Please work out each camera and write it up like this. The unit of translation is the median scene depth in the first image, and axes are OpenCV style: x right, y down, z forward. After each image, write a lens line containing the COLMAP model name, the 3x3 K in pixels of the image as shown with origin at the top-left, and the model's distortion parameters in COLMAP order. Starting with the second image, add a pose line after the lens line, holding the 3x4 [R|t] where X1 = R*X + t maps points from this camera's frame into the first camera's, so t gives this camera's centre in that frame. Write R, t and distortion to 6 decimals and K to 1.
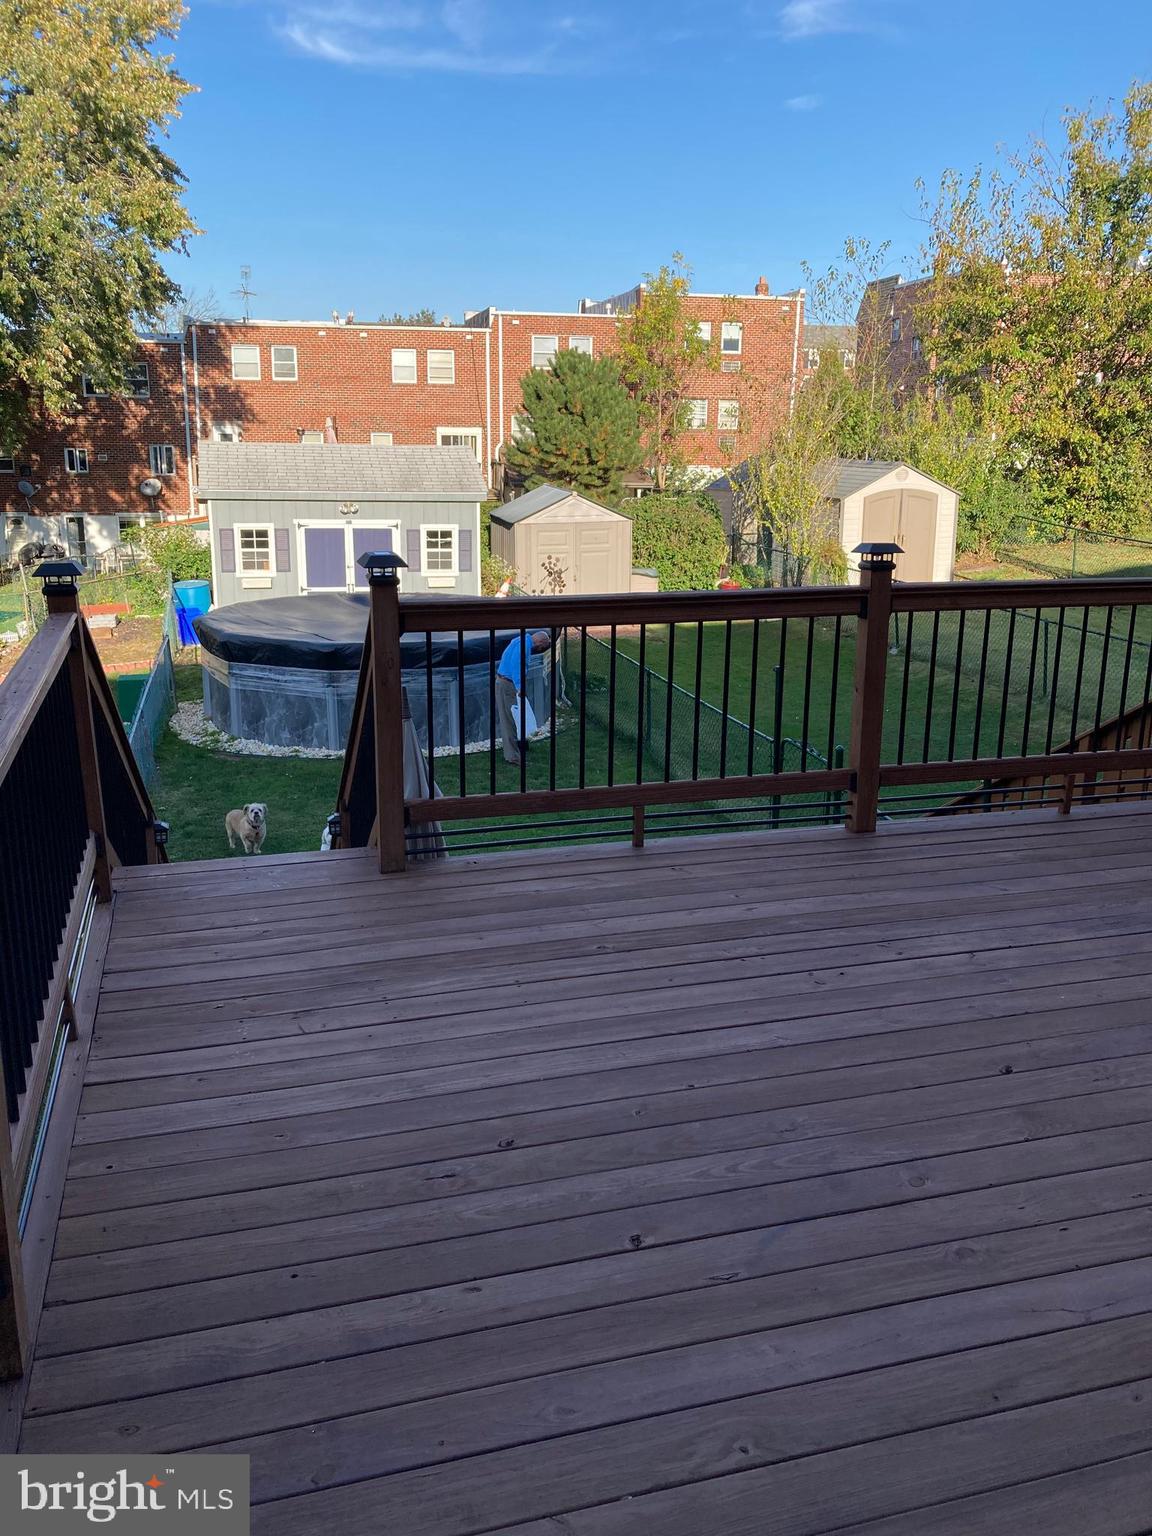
lens RADIAL K [[1261.1, 0, 579.9], [0, 1261.1, 767.9], [0, 0, 1]] dist [0.046611, -0.039619]
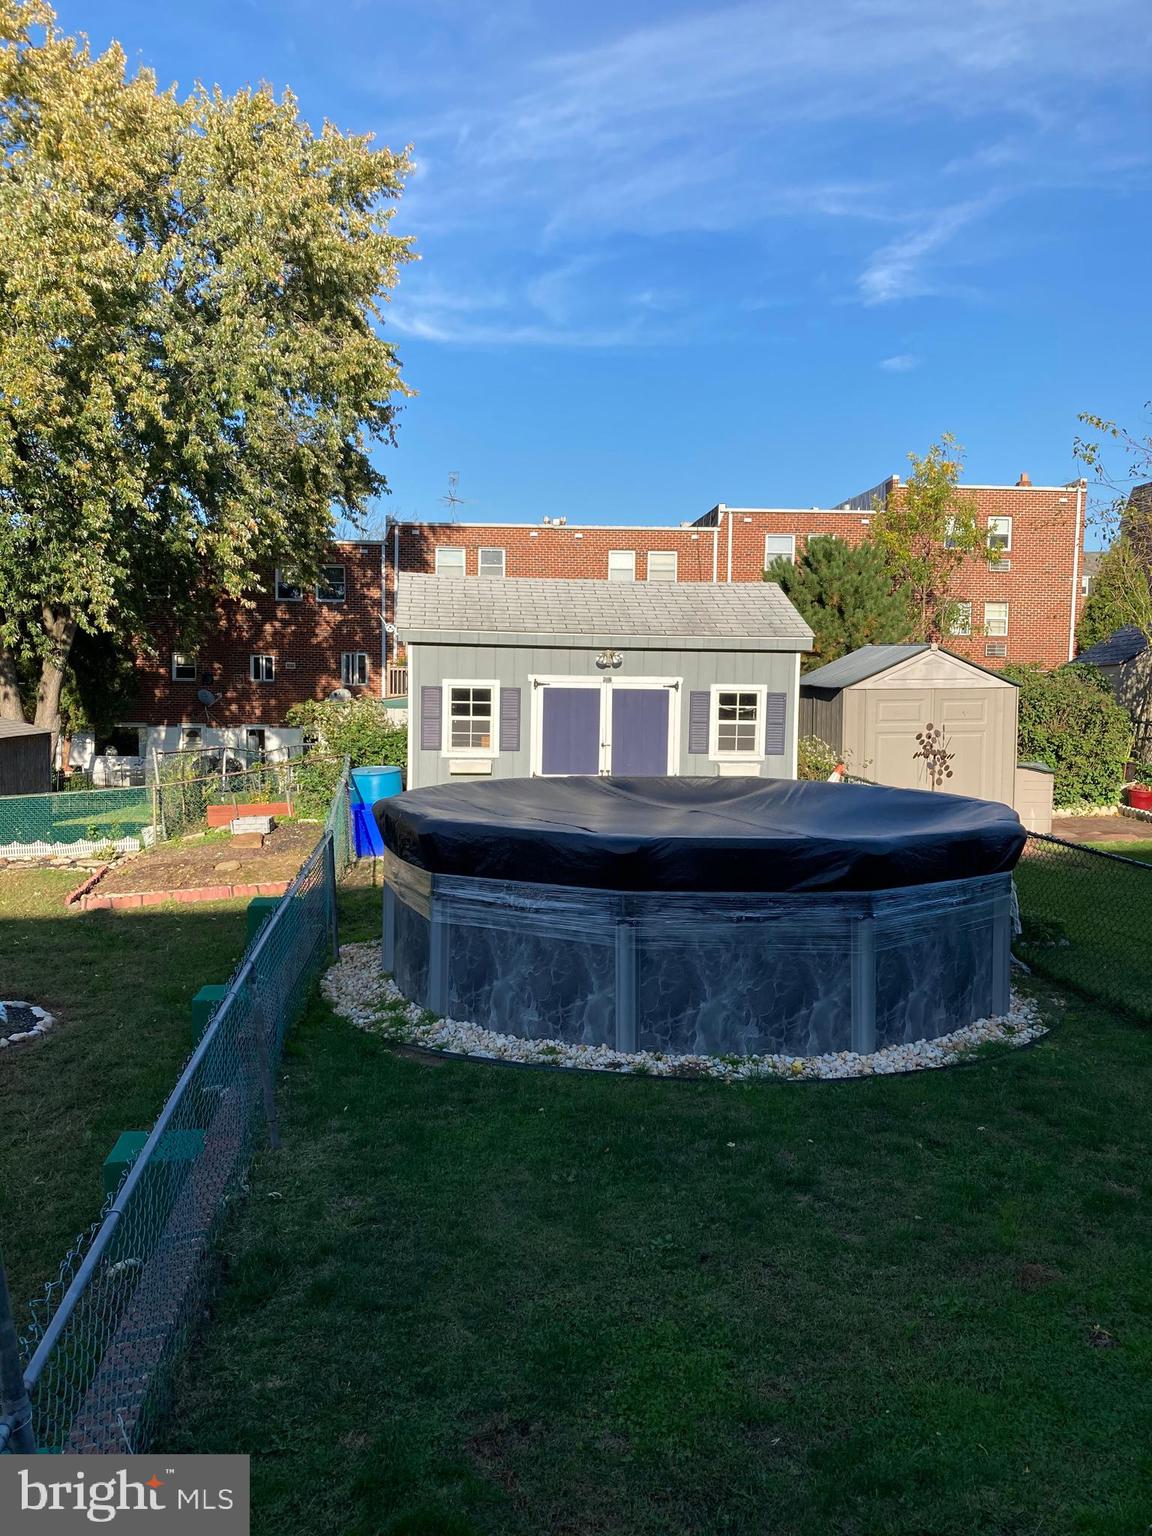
lens RADIAL K [[1261.1, 0, 578.0], [0, 1261.1, 765.5], [0, 0, 1]] dist [0.046611, -0.039619]
pose [[0.990725, 0.007281, -0.135684, -0.075664], [-0.033448, 0.980904, -0.191593, -0.014674], [0.131699, 0.194354, 0.972050, 0.252006]]
